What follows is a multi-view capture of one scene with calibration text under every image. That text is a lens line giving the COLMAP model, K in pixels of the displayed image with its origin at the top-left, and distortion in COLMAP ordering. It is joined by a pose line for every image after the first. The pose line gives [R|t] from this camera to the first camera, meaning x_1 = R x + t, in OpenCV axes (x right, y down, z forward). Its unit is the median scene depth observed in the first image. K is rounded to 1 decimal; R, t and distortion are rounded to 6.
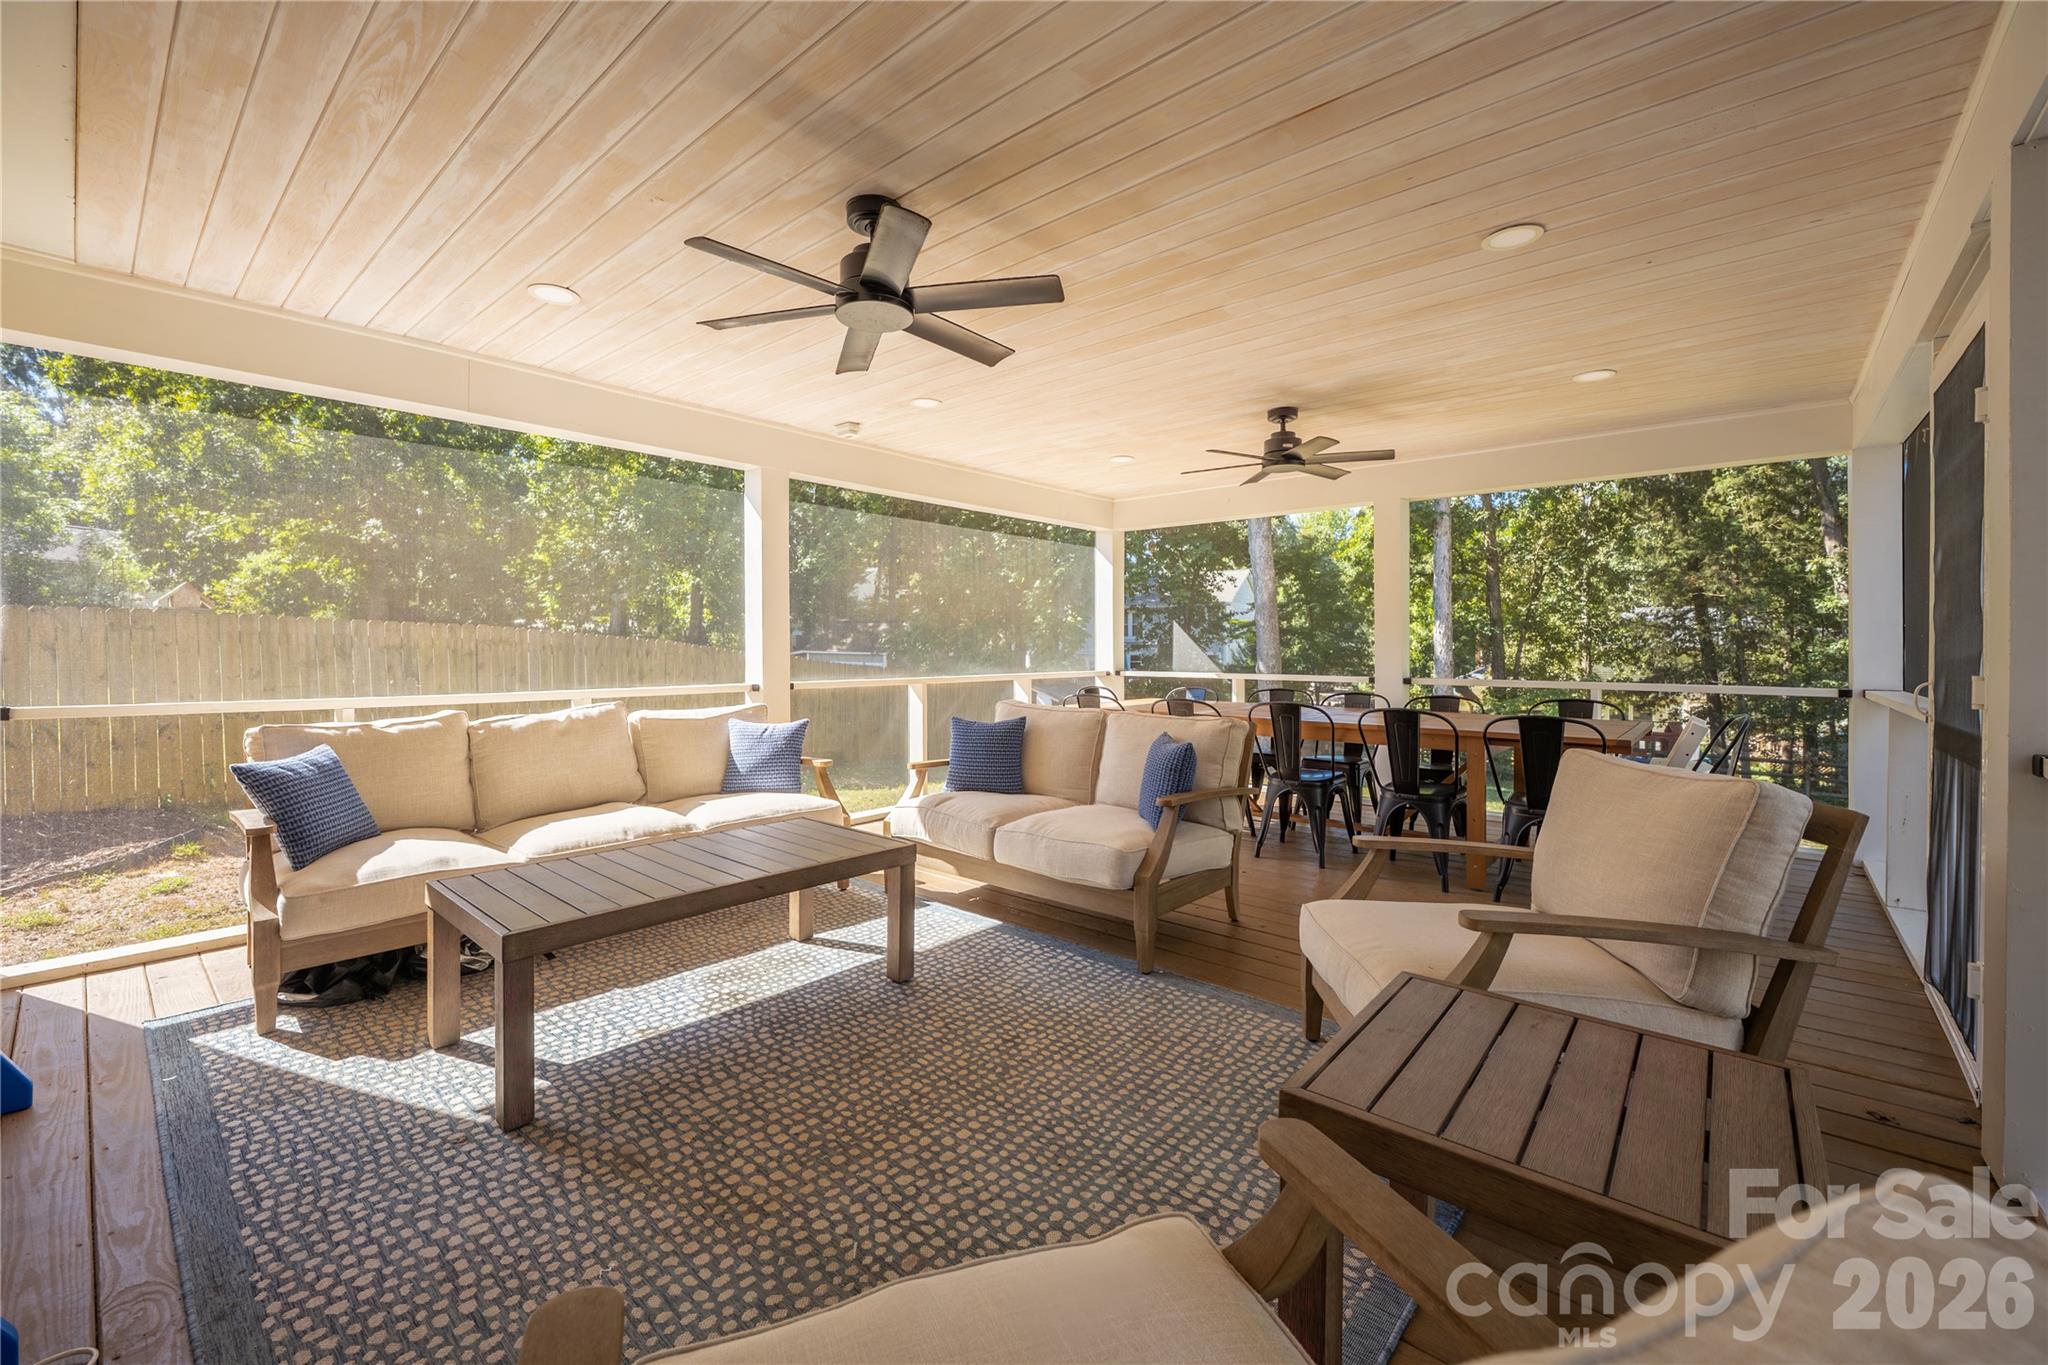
lens RADIAL K [[836.7, 0, 1027.4], [0, 836.7, 648.6], [0, 0, 1]] dist [-0.011699, -0.000208]
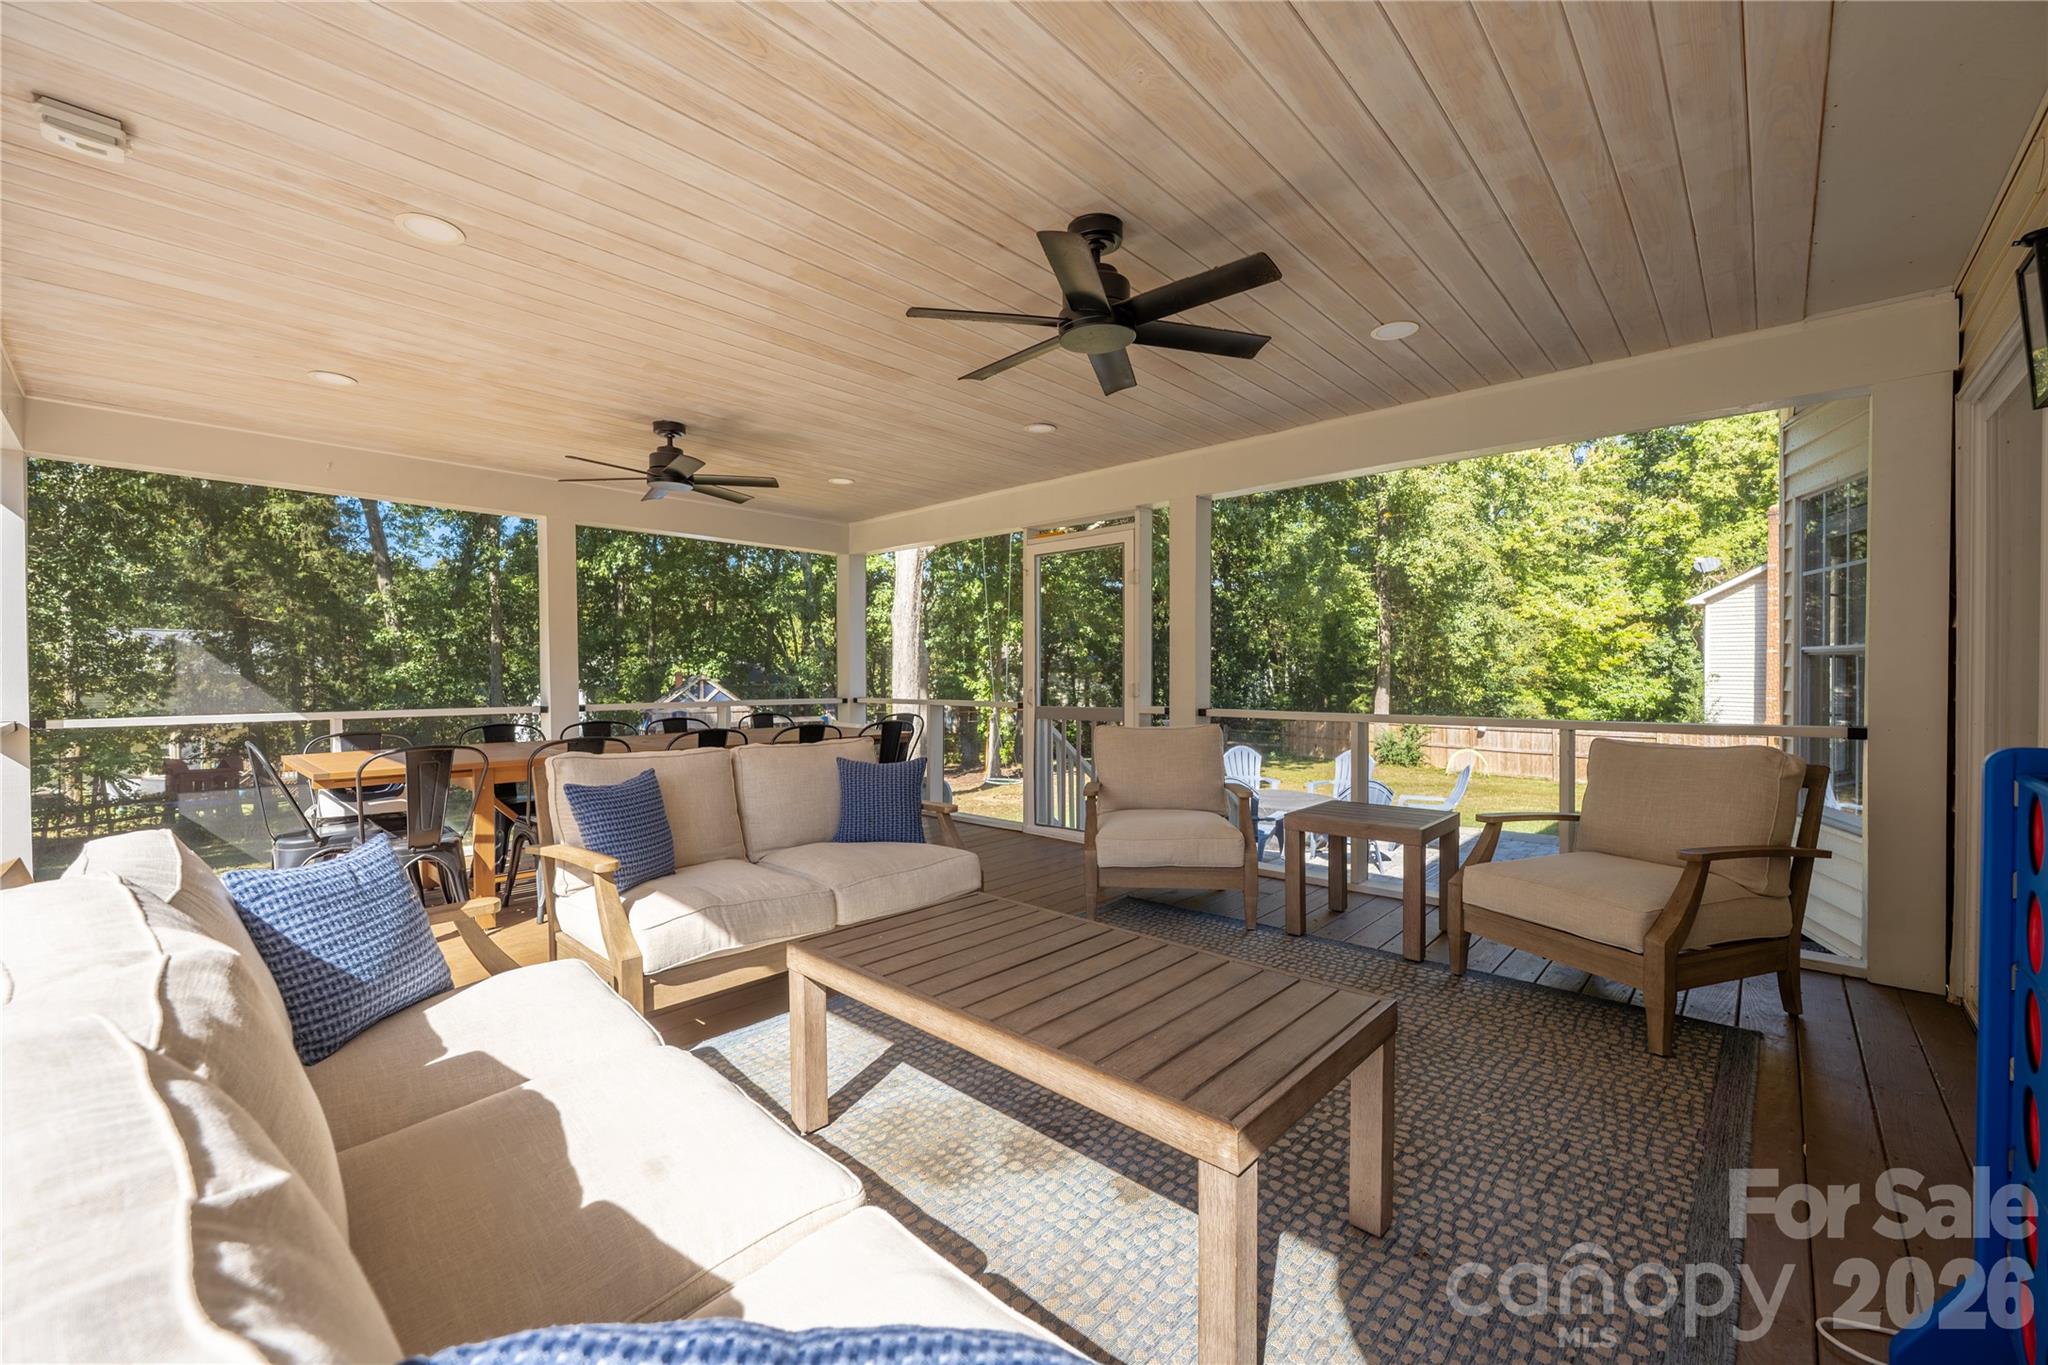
lens RADIAL K [[836.7, 0, 1025.3], [0, 836.7, 685.3], [0, 0, 1]] dist [-0.011699, -0.000208]
pose [[0.017382, -0.013938, 0.999752, -0.735959], [0.002505, 0.999900, 0.013896, -0.001057], [-0.999846, 0.002263, 0.017415, 0.668087]]
